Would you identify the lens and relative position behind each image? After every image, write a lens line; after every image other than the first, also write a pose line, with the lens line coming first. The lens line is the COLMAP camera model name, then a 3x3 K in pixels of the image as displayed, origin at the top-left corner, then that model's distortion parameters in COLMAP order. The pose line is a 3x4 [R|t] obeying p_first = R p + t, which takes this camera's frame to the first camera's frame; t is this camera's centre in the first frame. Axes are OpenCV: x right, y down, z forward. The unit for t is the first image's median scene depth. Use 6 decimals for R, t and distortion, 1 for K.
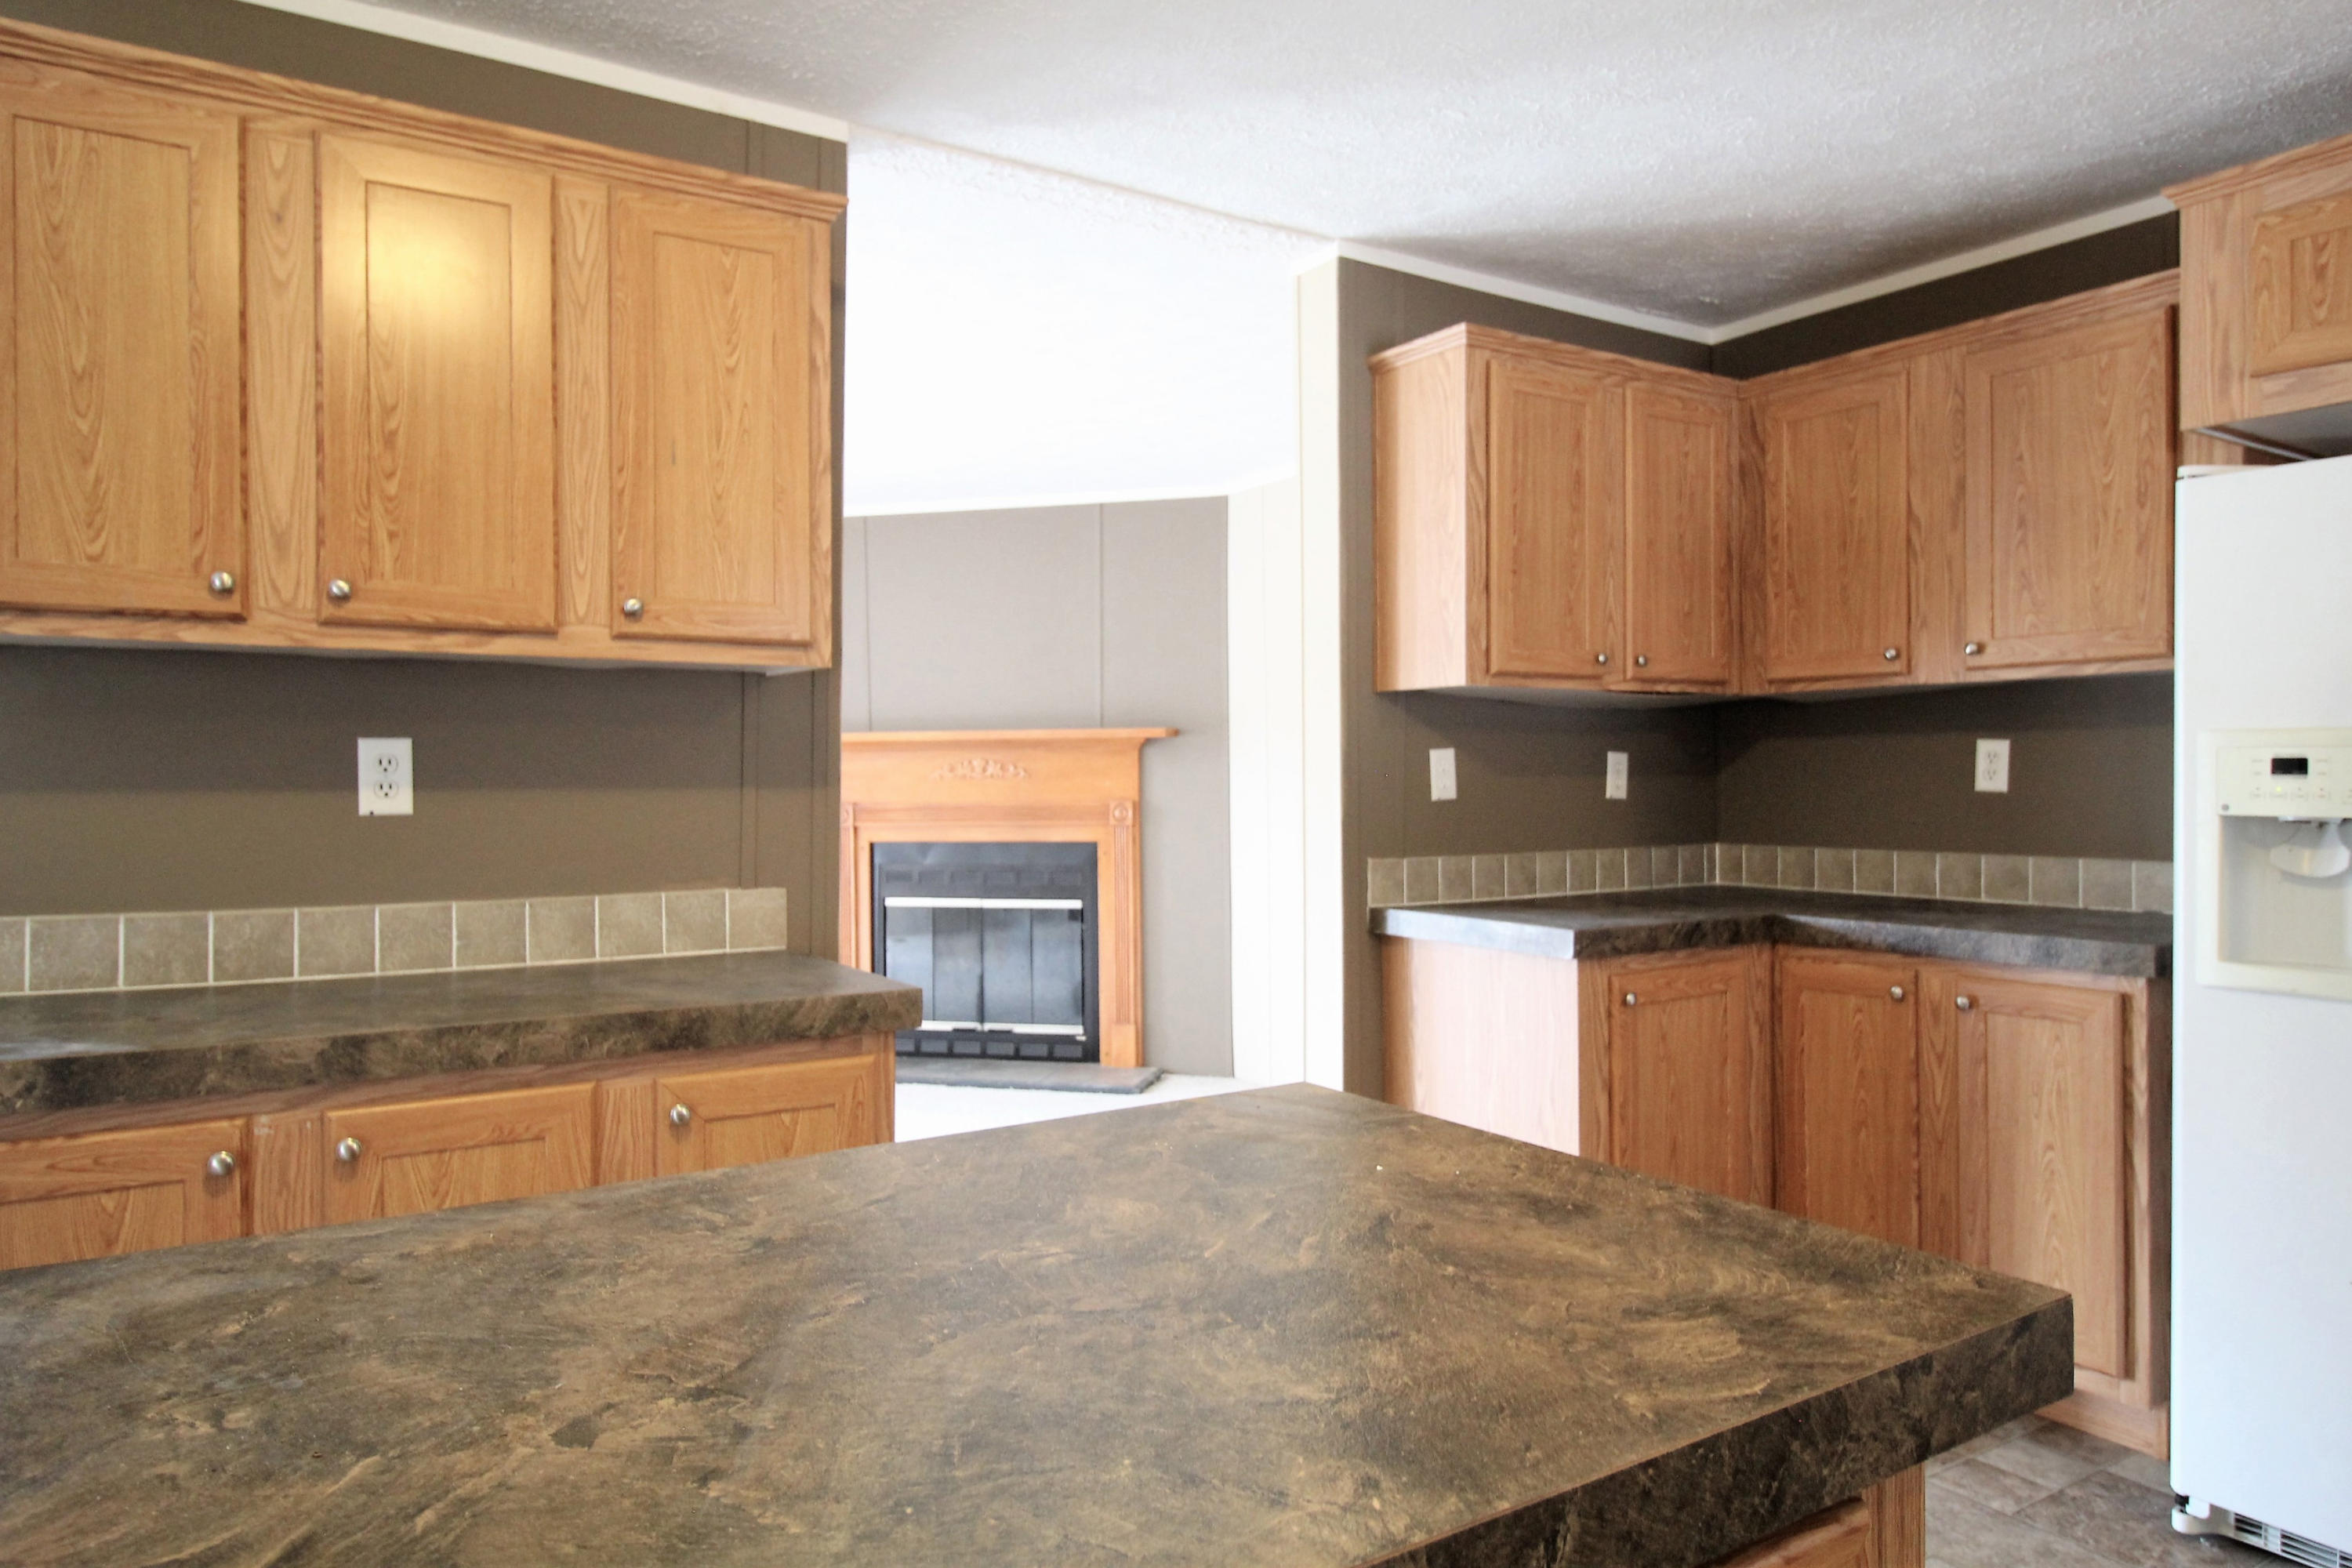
lens RADIAL K [[1511.3, 0, 1179.3], [0, 1511.3, 756.1], [0, 0, 1]] dist [0.010744, 0.005693]
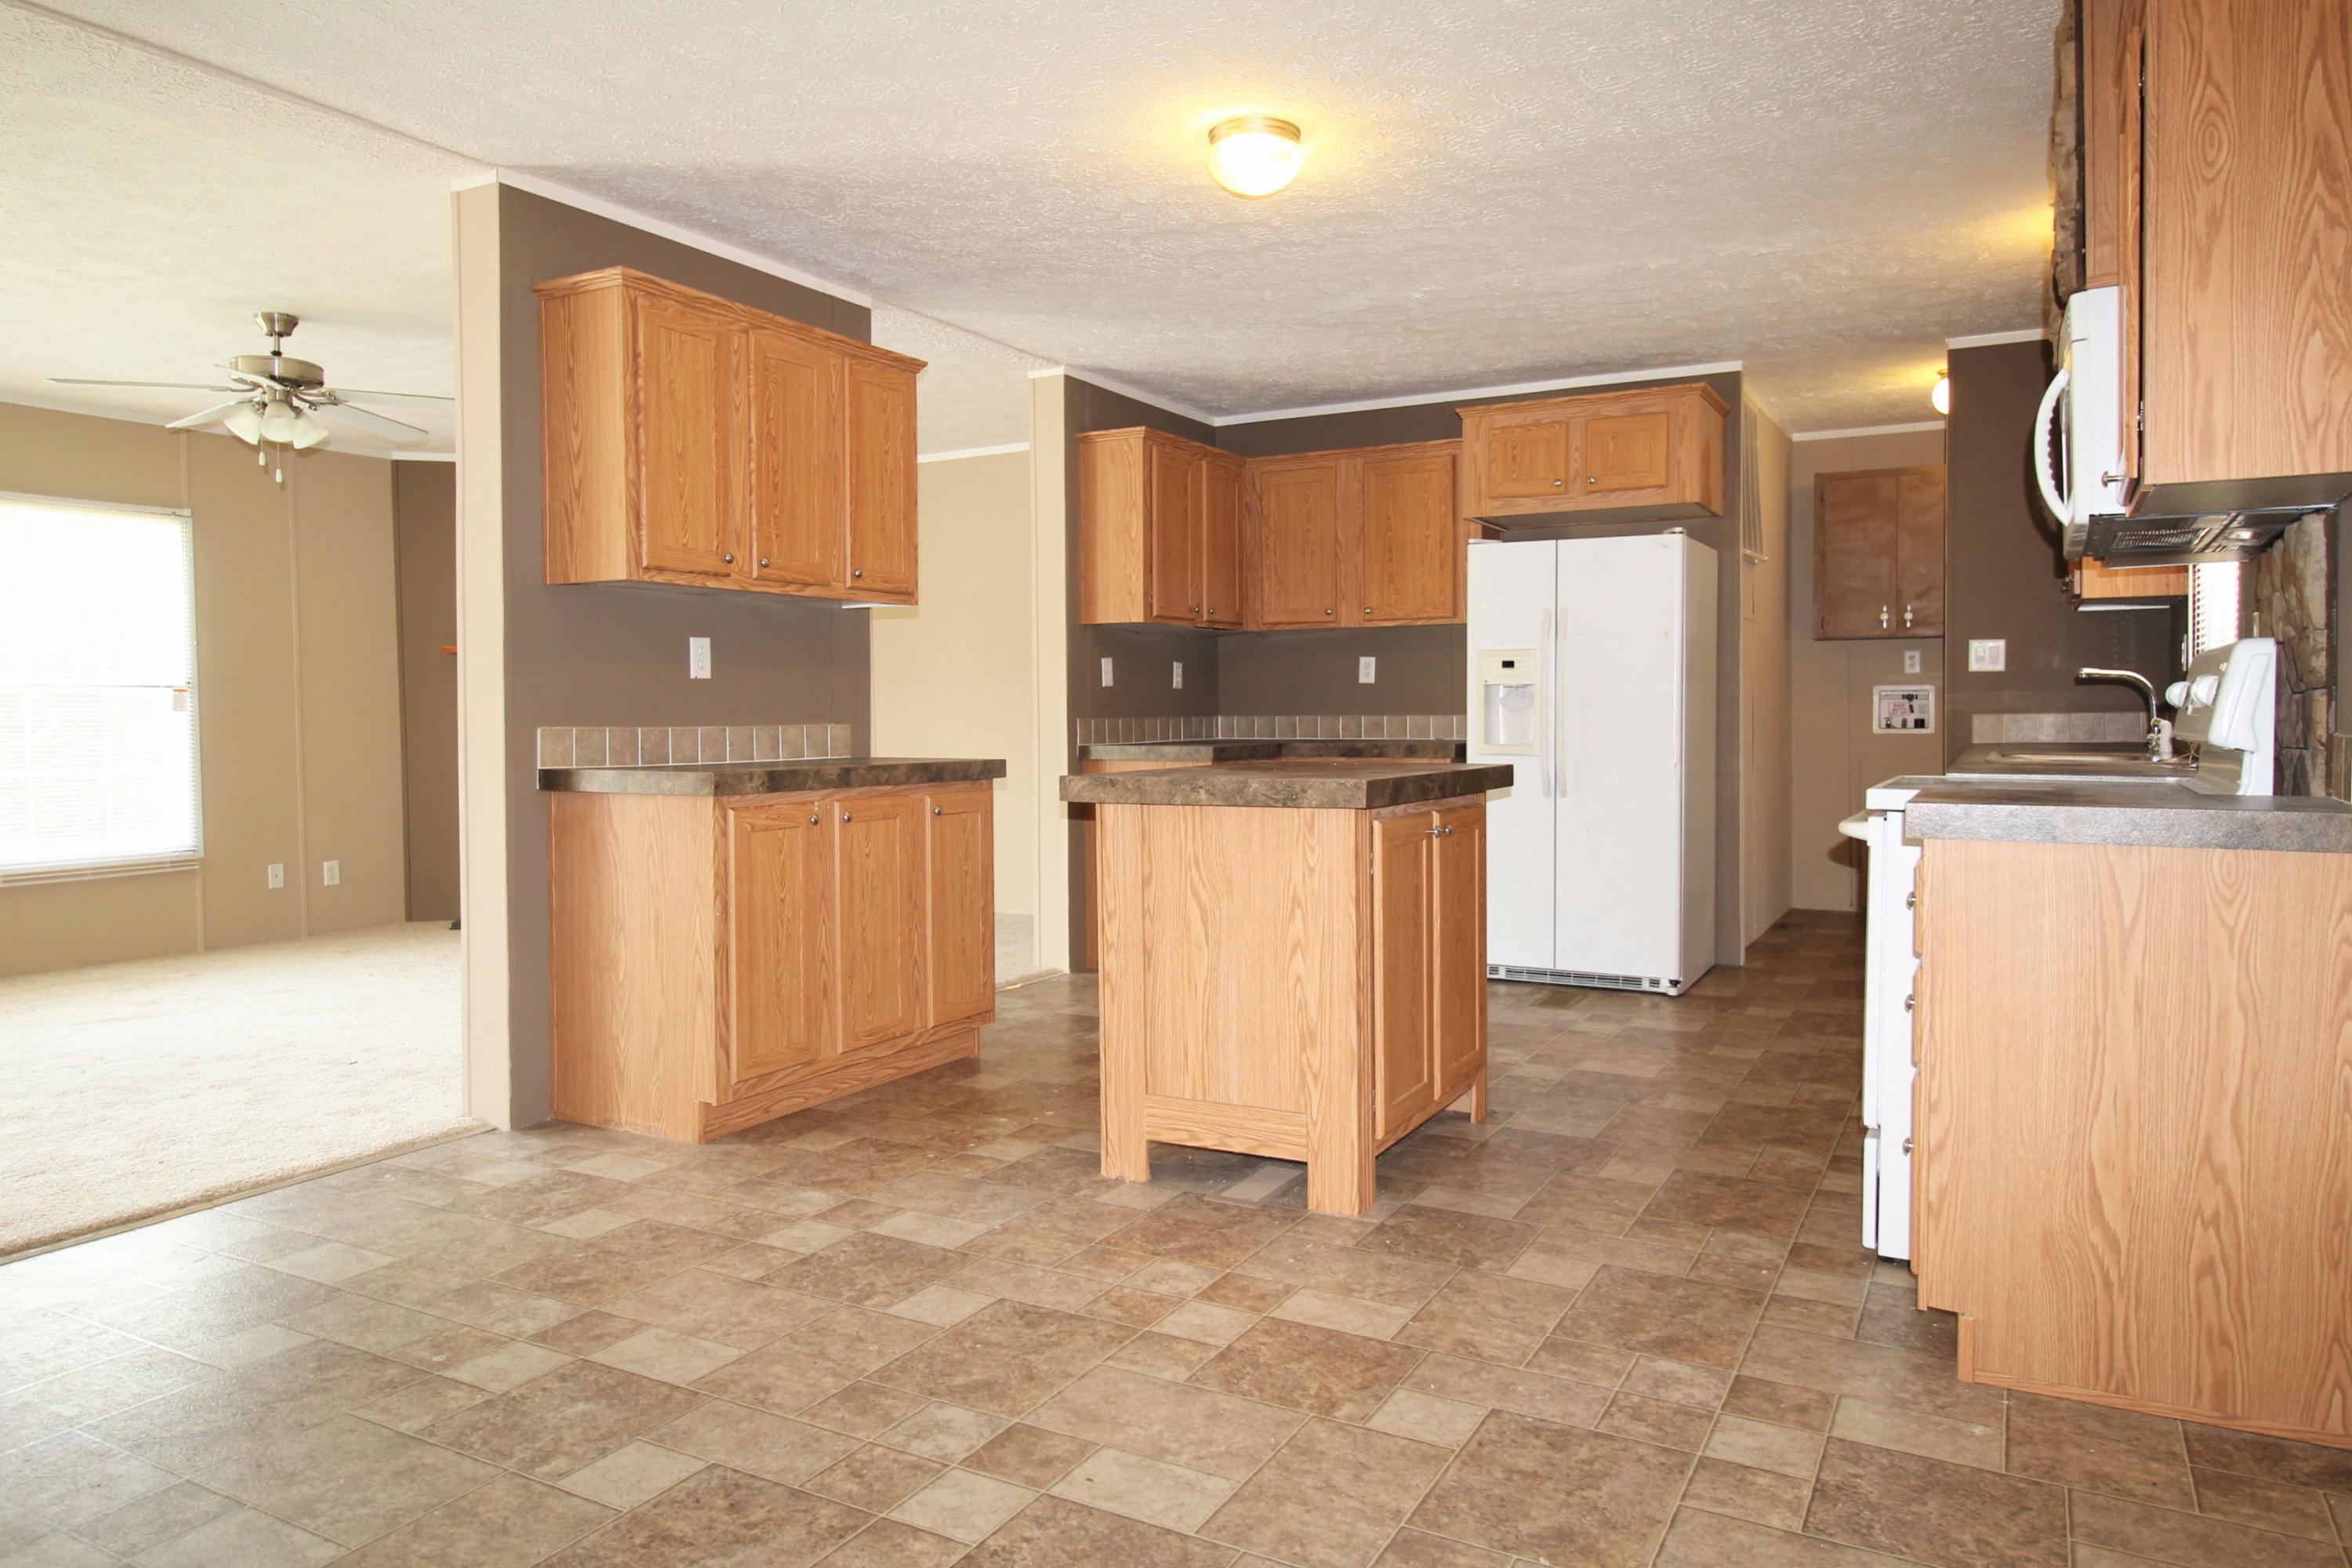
lens RADIAL K [[1511.3, 0, 1185.2], [0, 1511.3, 759.0], [0, 0, 1]] dist [0.010744, 0.005693]
pose [[0.882004, -0.016646, 0.470947, -0.685513], [-0.004135, 0.999064, 0.043058, 0.043719], [-0.471223, -0.039925, 0.881110, -0.711305]]
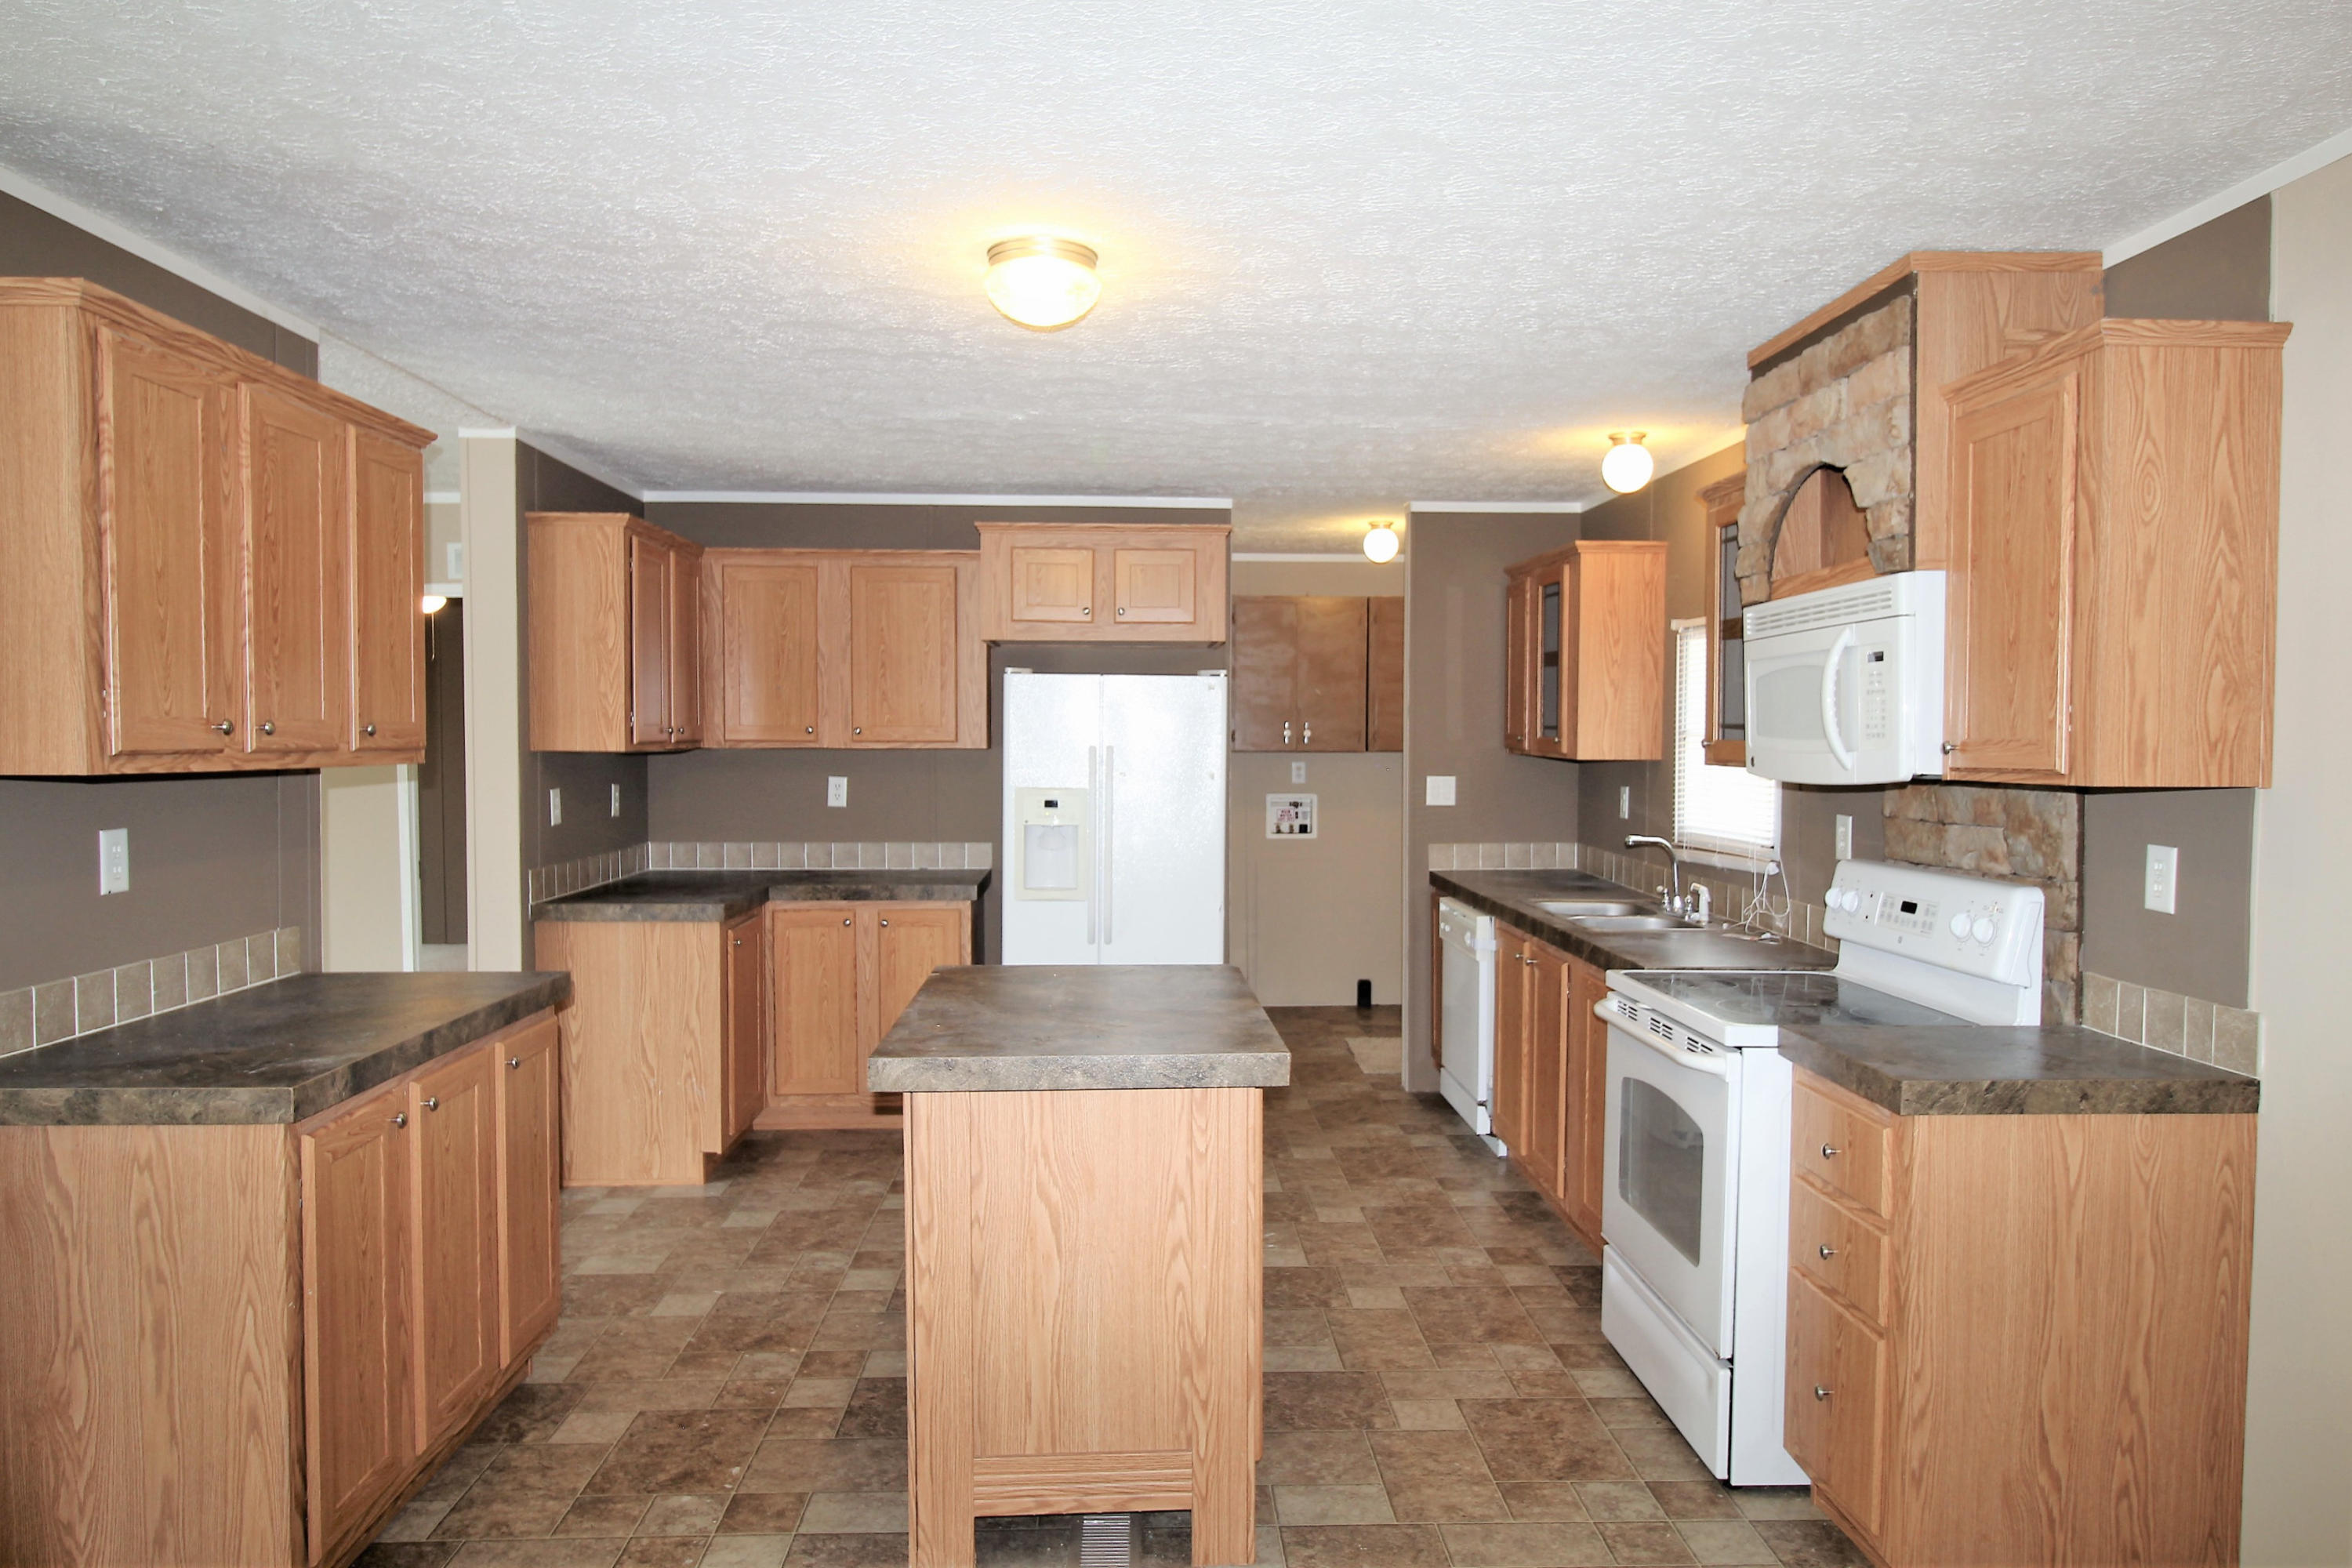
lens RADIAL K [[1511.3, 0, 1166.9], [0, 1511.3, 747.7], [0, 0, 1]] dist [0.010744, 0.005693]
pose [[0.525592, 0.002135, 0.850734, -0.872665], [-0.018180, 0.999797, 0.008722, -0.077890], [-0.850542, -0.020051, 0.525524, -0.281577]]
